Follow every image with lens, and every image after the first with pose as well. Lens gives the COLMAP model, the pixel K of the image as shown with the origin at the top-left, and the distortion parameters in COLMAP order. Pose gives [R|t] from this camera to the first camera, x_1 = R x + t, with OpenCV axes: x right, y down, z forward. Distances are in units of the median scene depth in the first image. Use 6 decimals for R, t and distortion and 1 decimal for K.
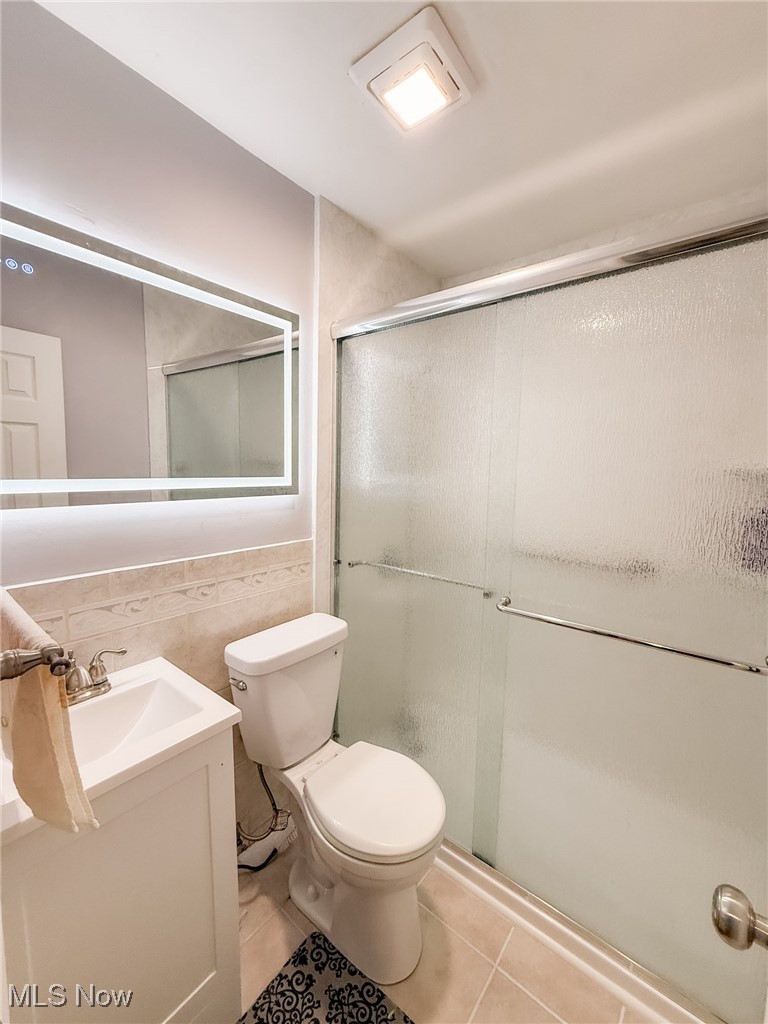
lens RADIAL K [[409.3, 0, 391.5], [0, 409.3, 510.3], [0, 0, 1]] dist [-0.000733, 0.000927]
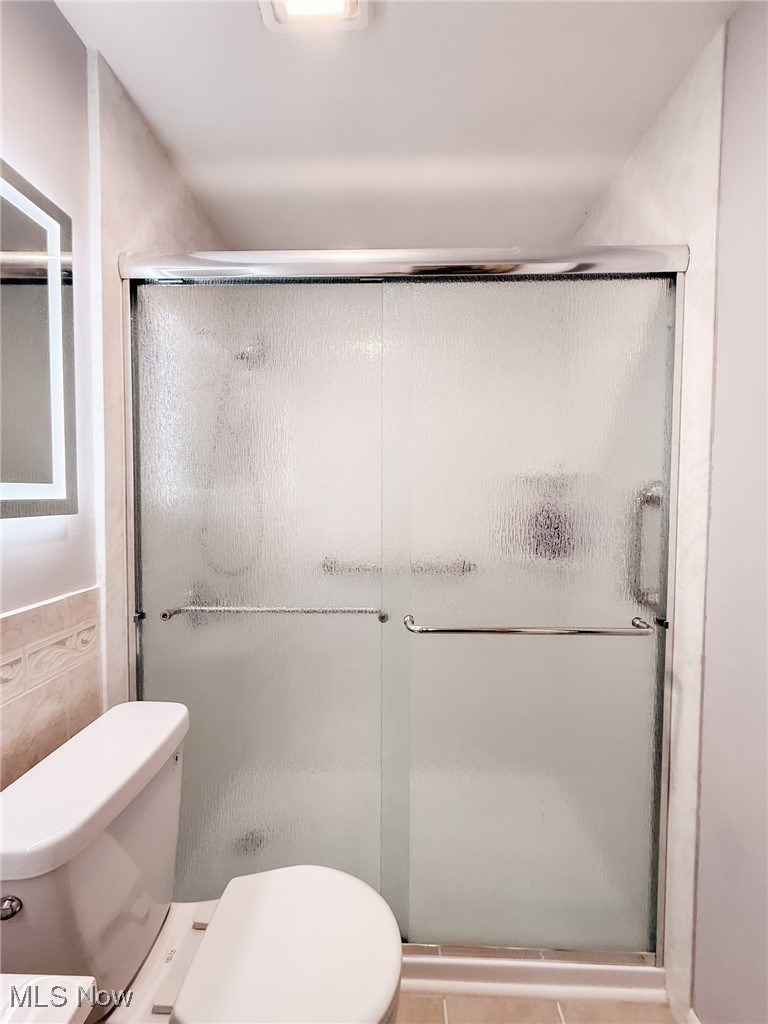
lens RADIAL K [[409.3, 0, 381.9], [0, 409.3, 510.1], [0, 0, 1]] dist [-0.000733, 0.000927]
pose [[0.803914, -0.043754, 0.593134, -0.212499], [0.076456, 0.996618, -0.030108, 0.007059], [-0.589811, 0.069553, 0.804541, 0.244167]]
